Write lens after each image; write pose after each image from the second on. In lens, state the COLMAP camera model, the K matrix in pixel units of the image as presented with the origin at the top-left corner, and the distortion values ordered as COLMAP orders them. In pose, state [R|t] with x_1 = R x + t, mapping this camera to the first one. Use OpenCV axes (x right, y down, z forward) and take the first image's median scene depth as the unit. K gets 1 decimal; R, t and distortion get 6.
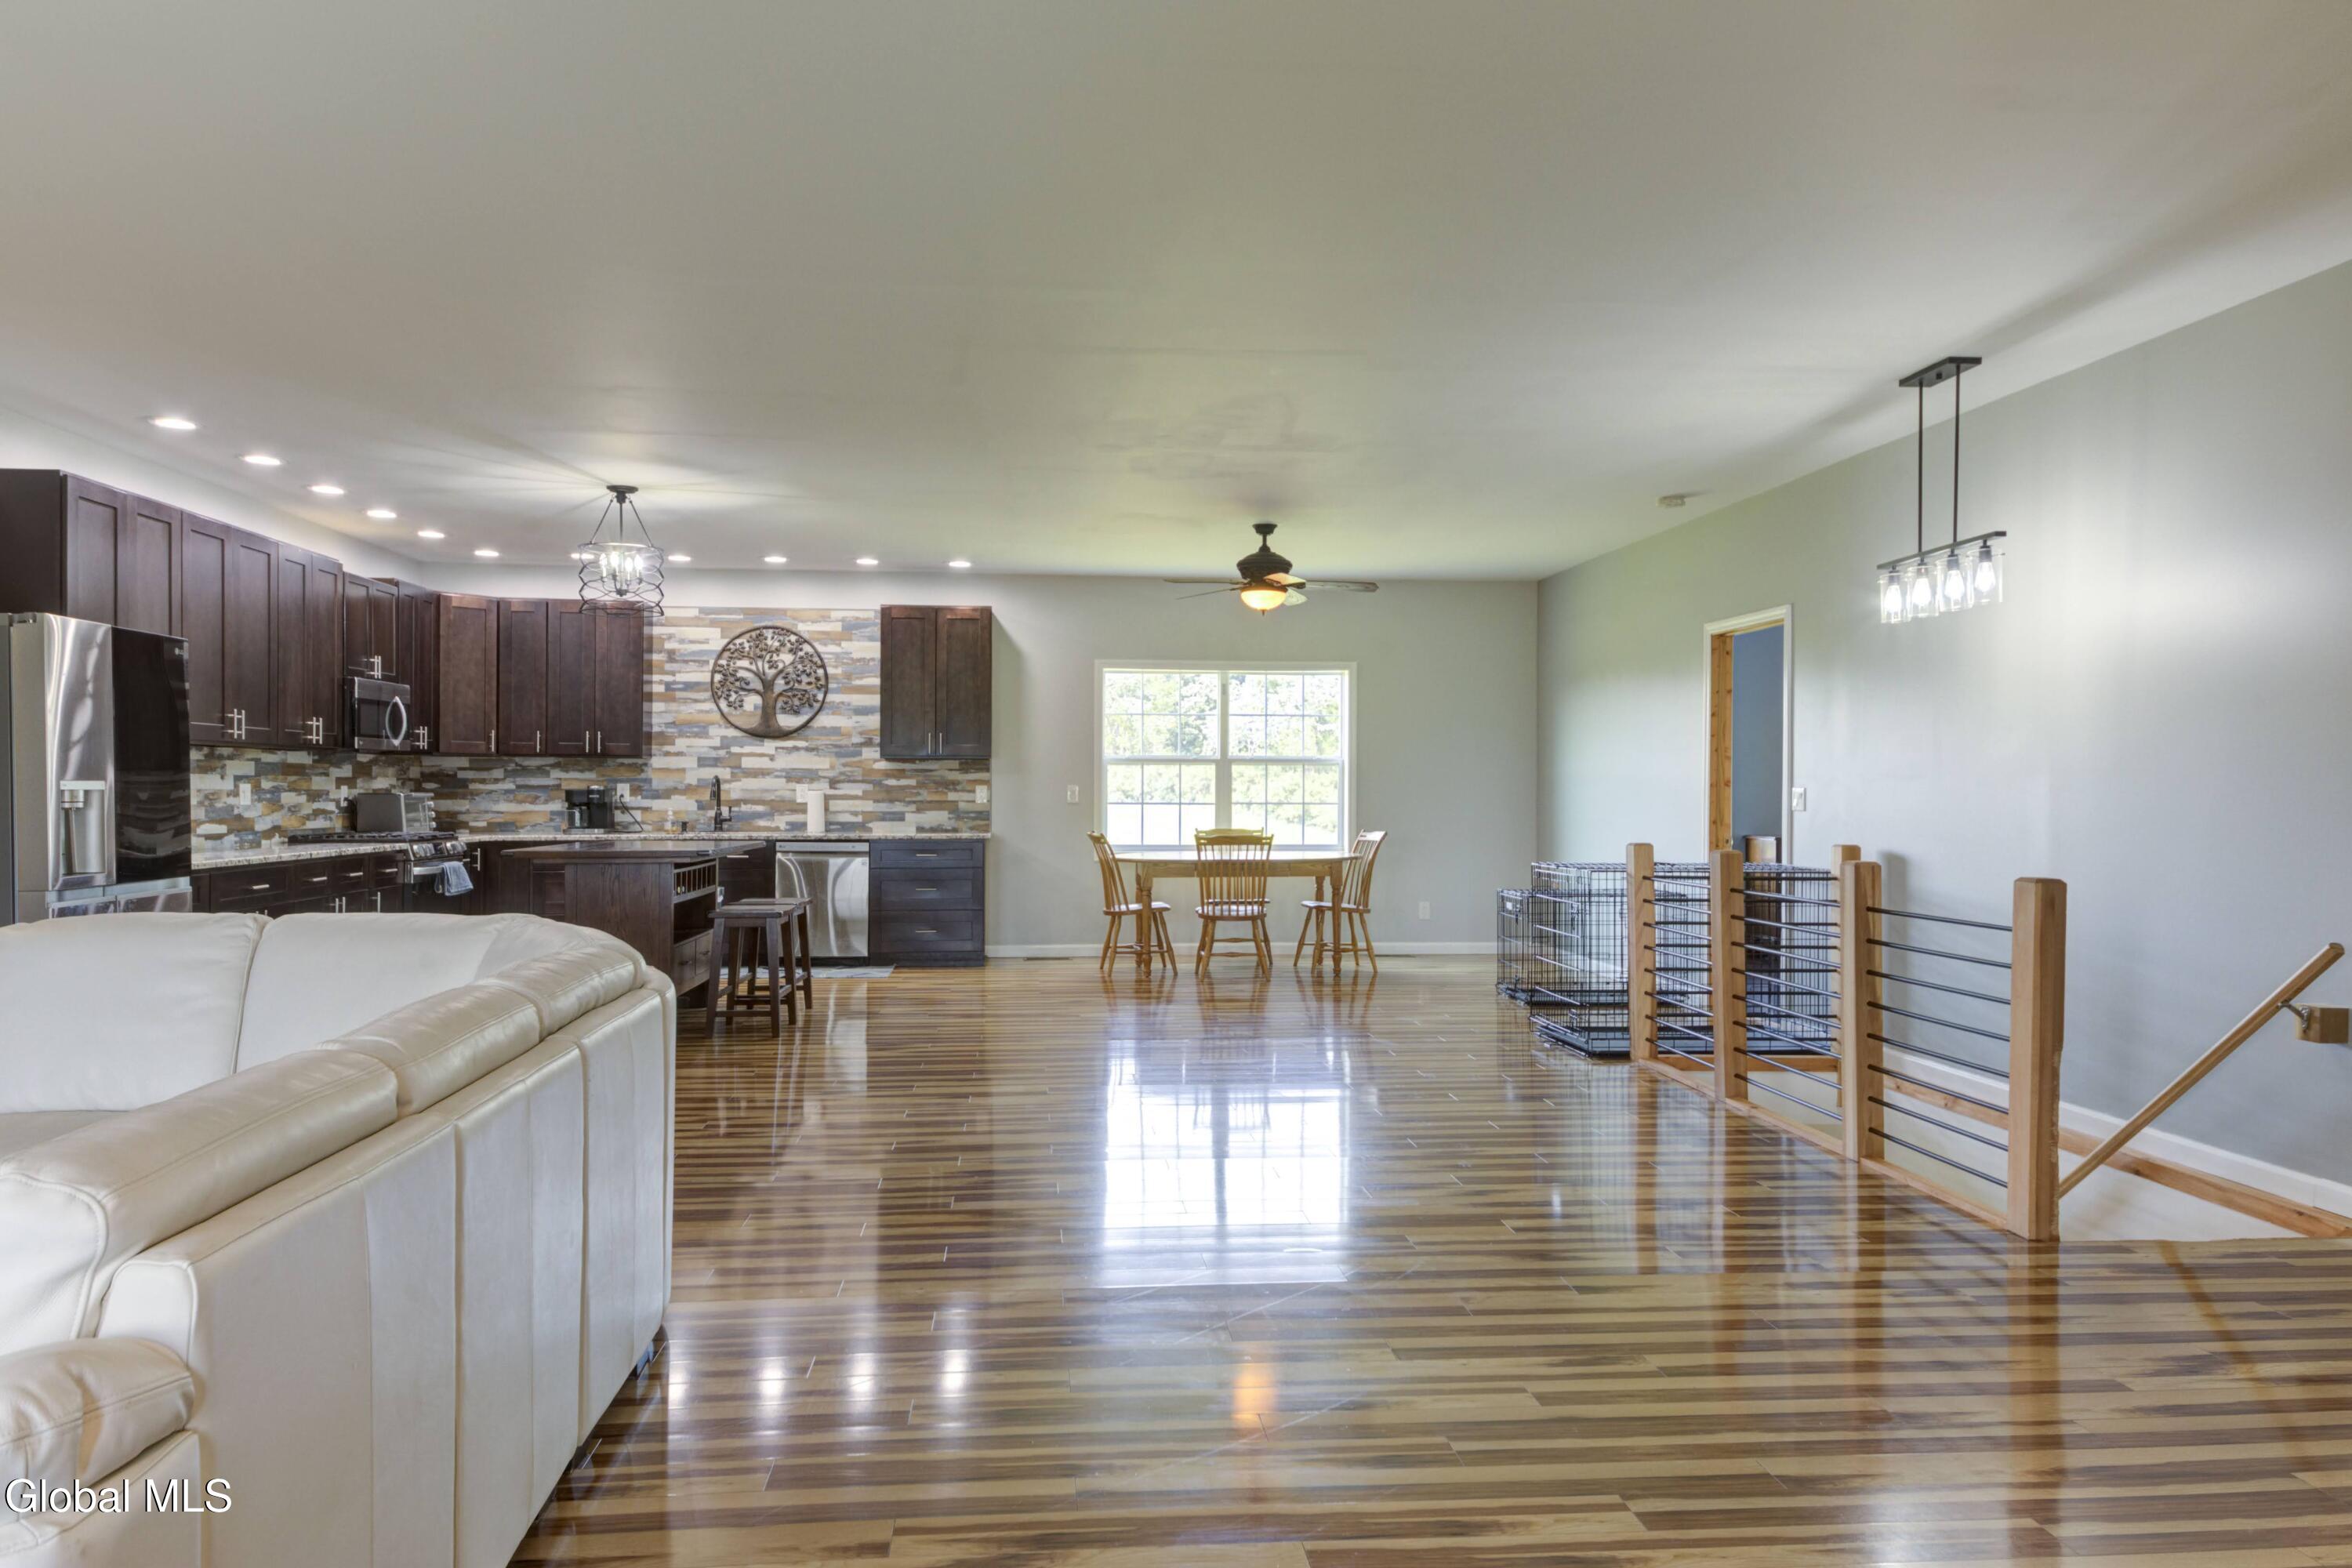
lens RADIAL K [[1492.1, 0, 1176.0], [0, 1492.1, 784.0], [0, 0, 1]] dist [0.046559, -0.050257]
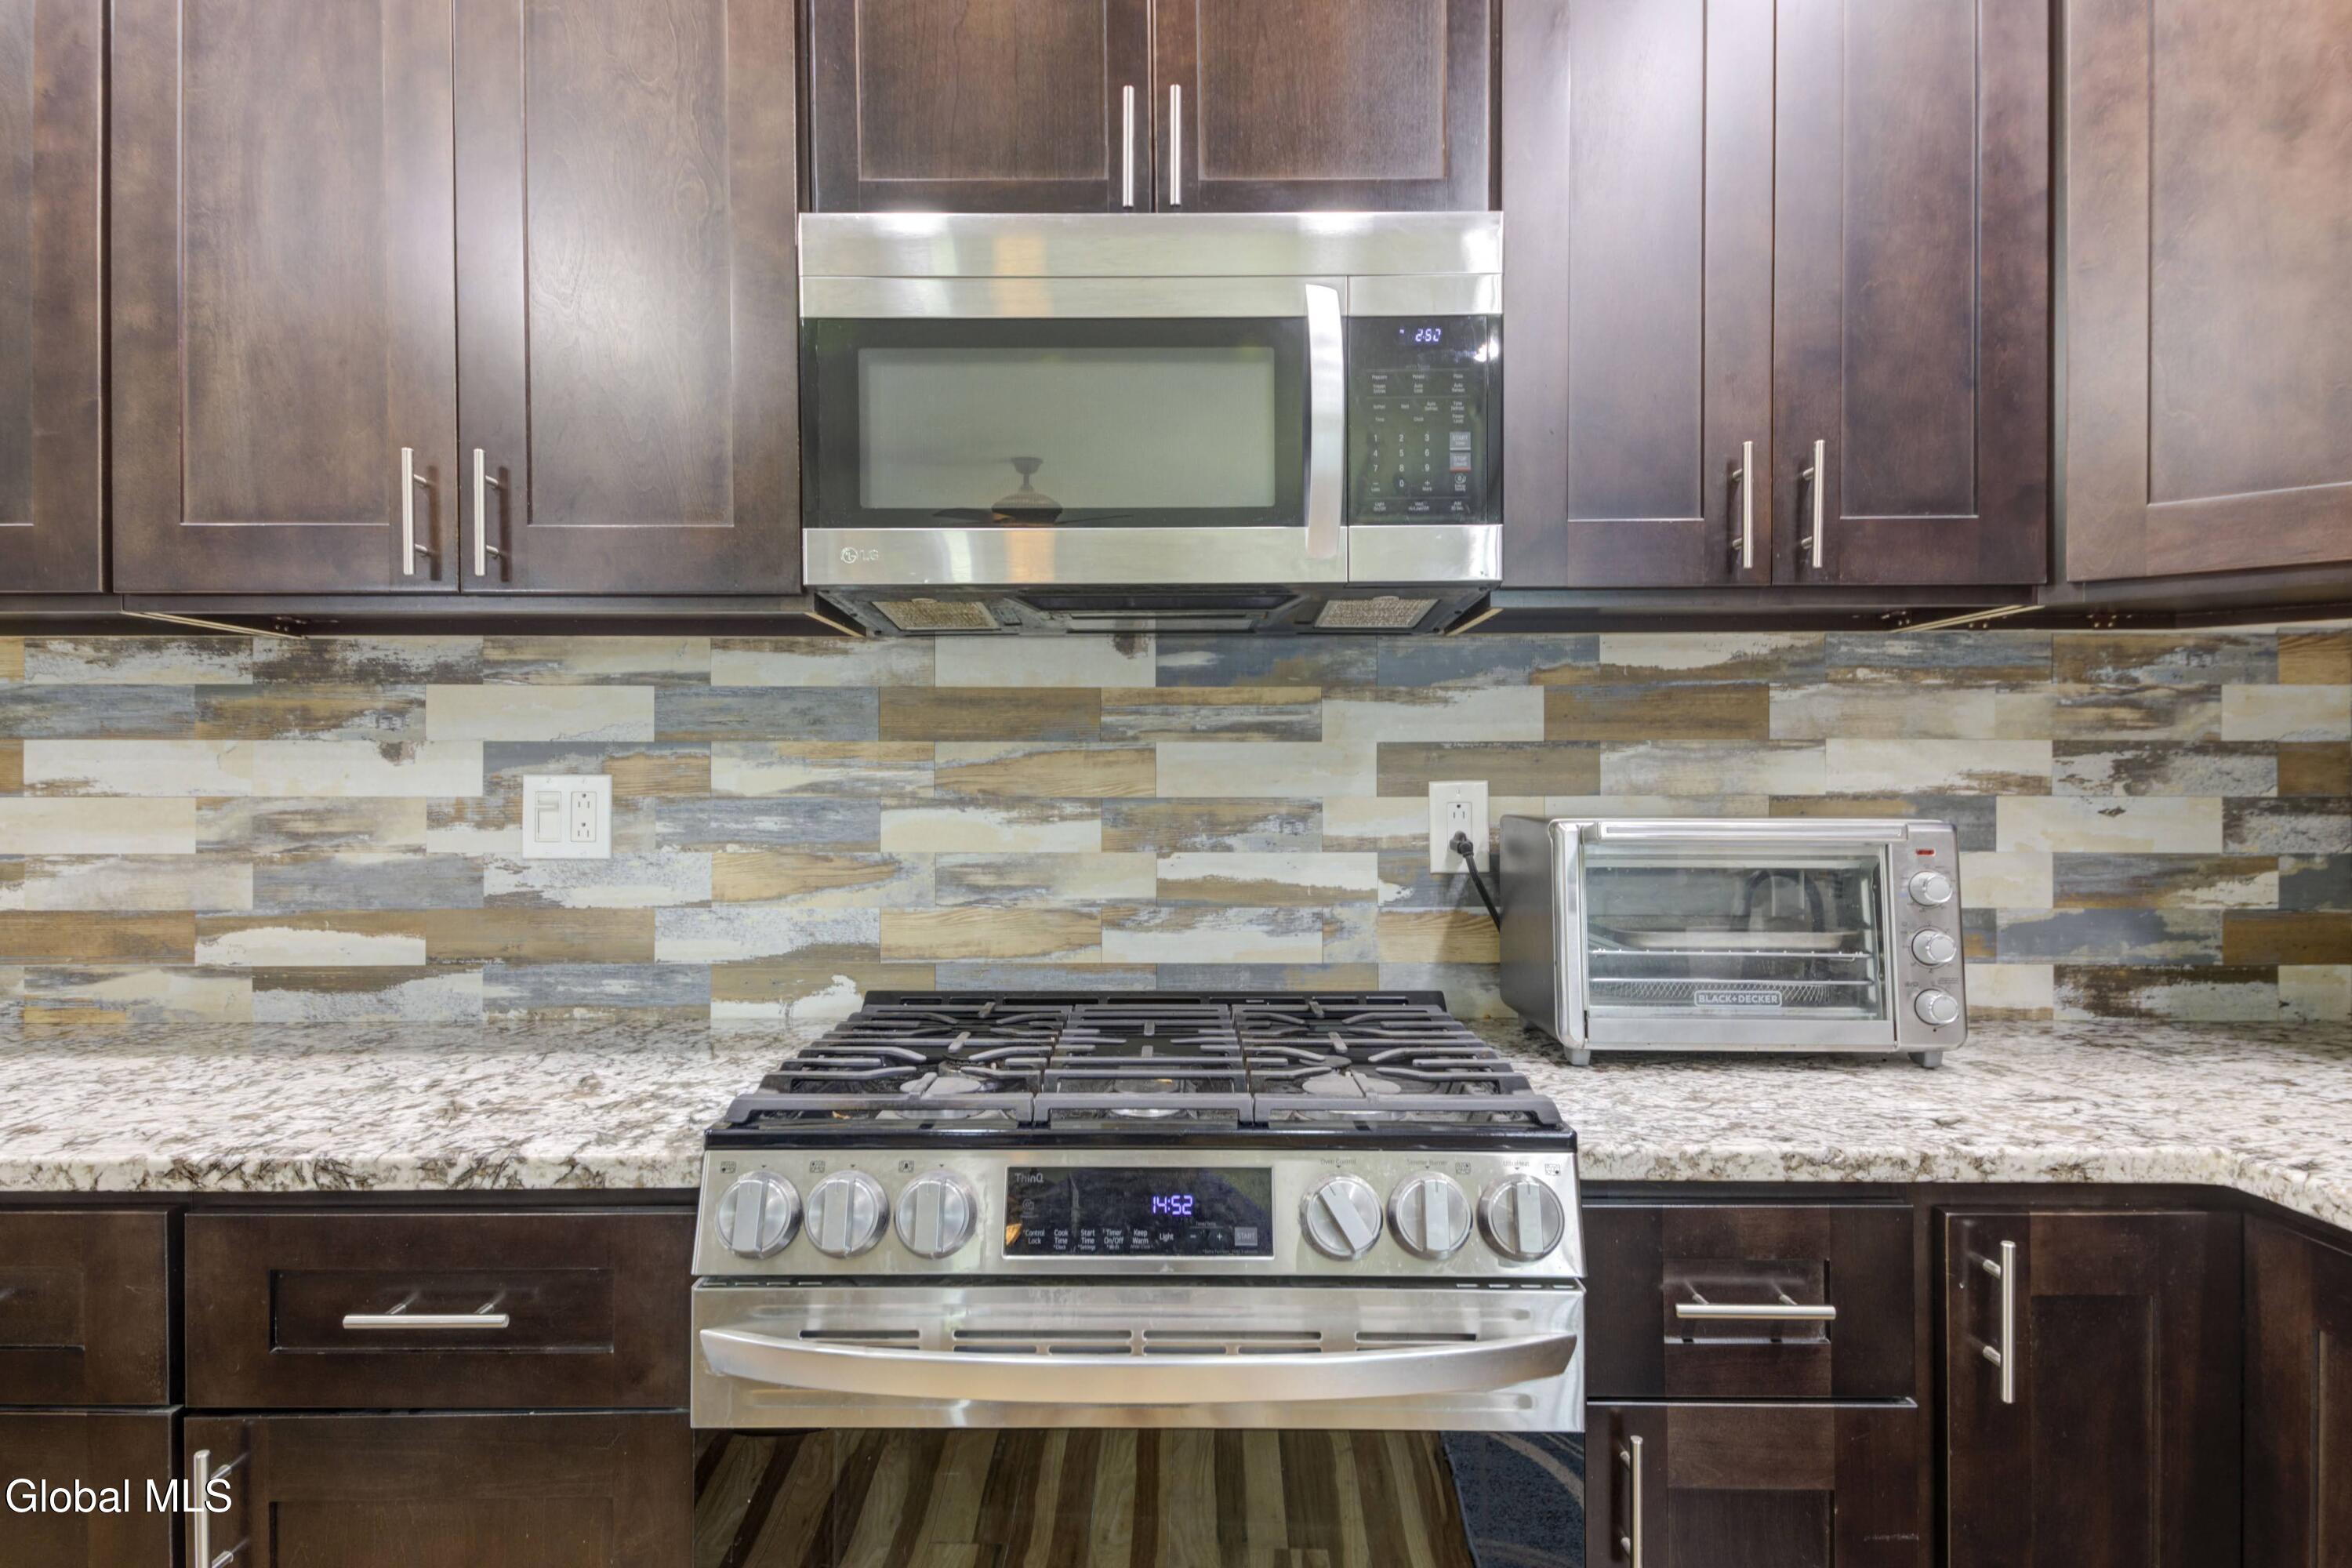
lens RADIAL K [[1370.9, 0, 1176.0], [0, 1370.9, 784.0], [0, 0, 1]] dist [0.030333, -0.001368]
pose [[-0.106402, 0.004106, -0.994315, -0.300330], [0.003295, 0.999987, 0.003776, 0.000612], [0.994318, -0.002875, -0.106414, 0.849525]]
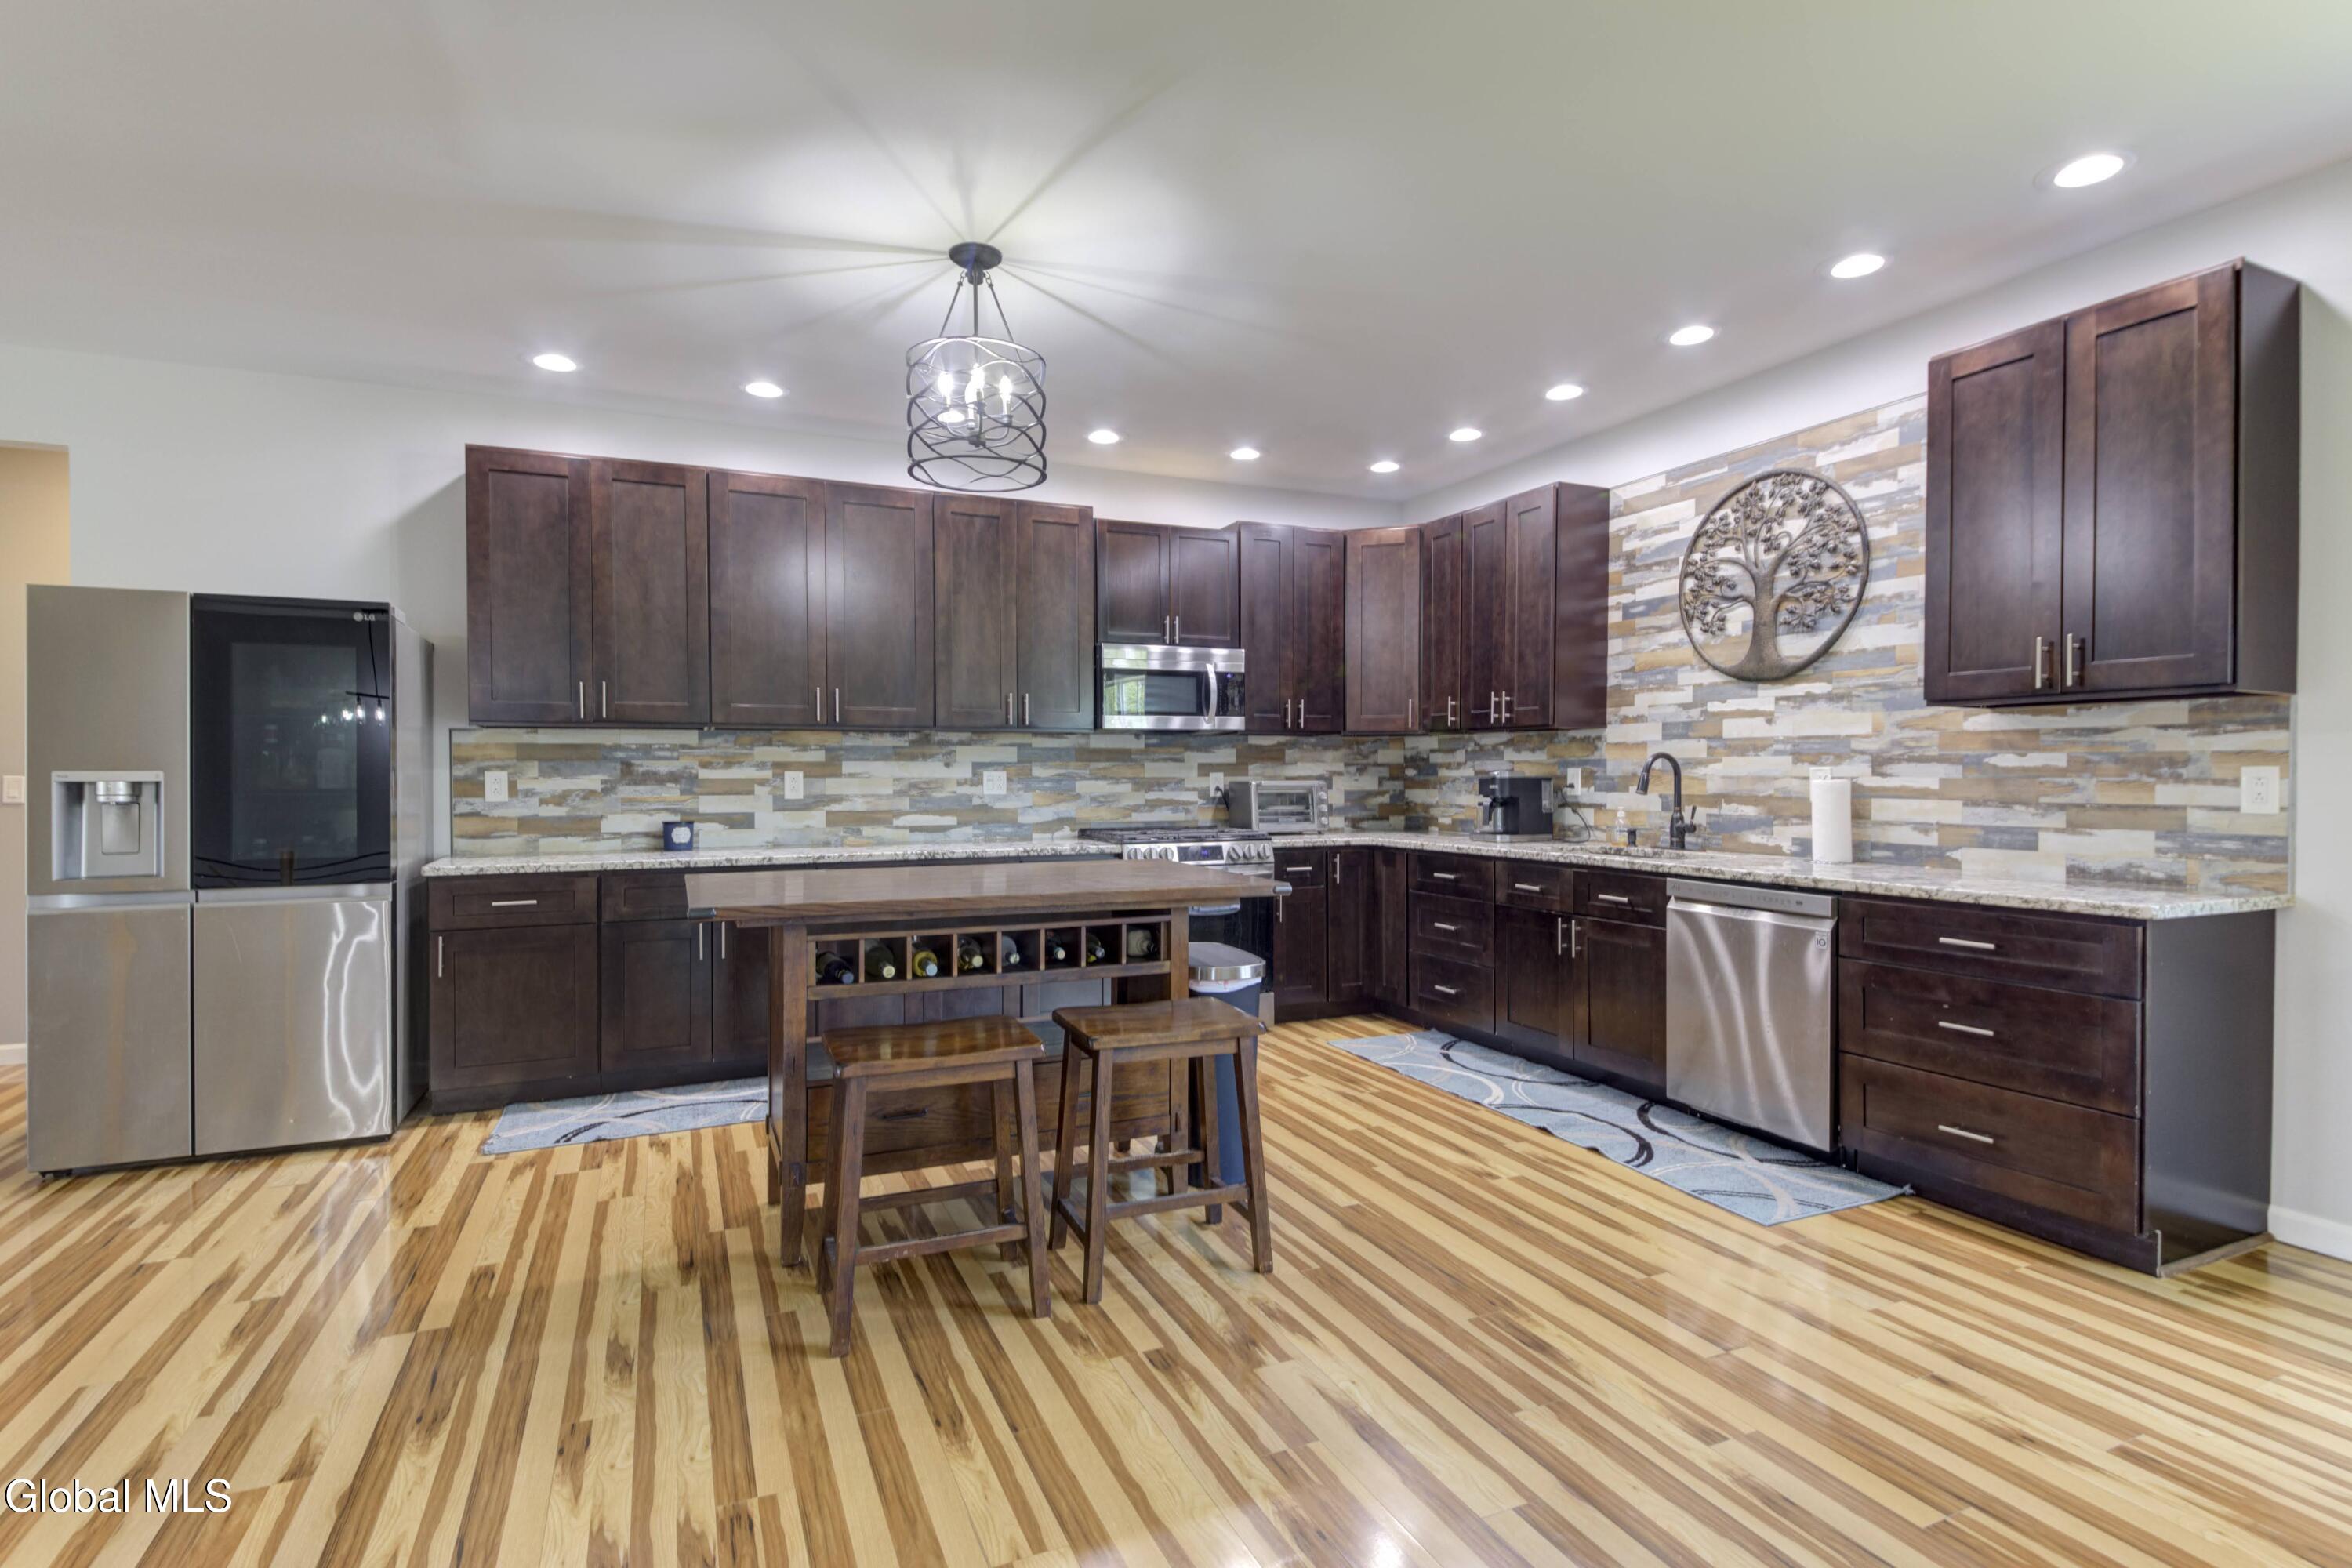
lens RADIAL K [[1129.3, 0, 1176.0], [0, 1129.3, 784.0], [0, 0, 1]] dist [0.002536, 0.000044]
pose [[0.308847, 0.006235, -0.951091, 0.050944], [0.005299, 0.999952, 0.008276, 0.001793], [0.951097, -0.007596, 0.308799, 0.673534]]
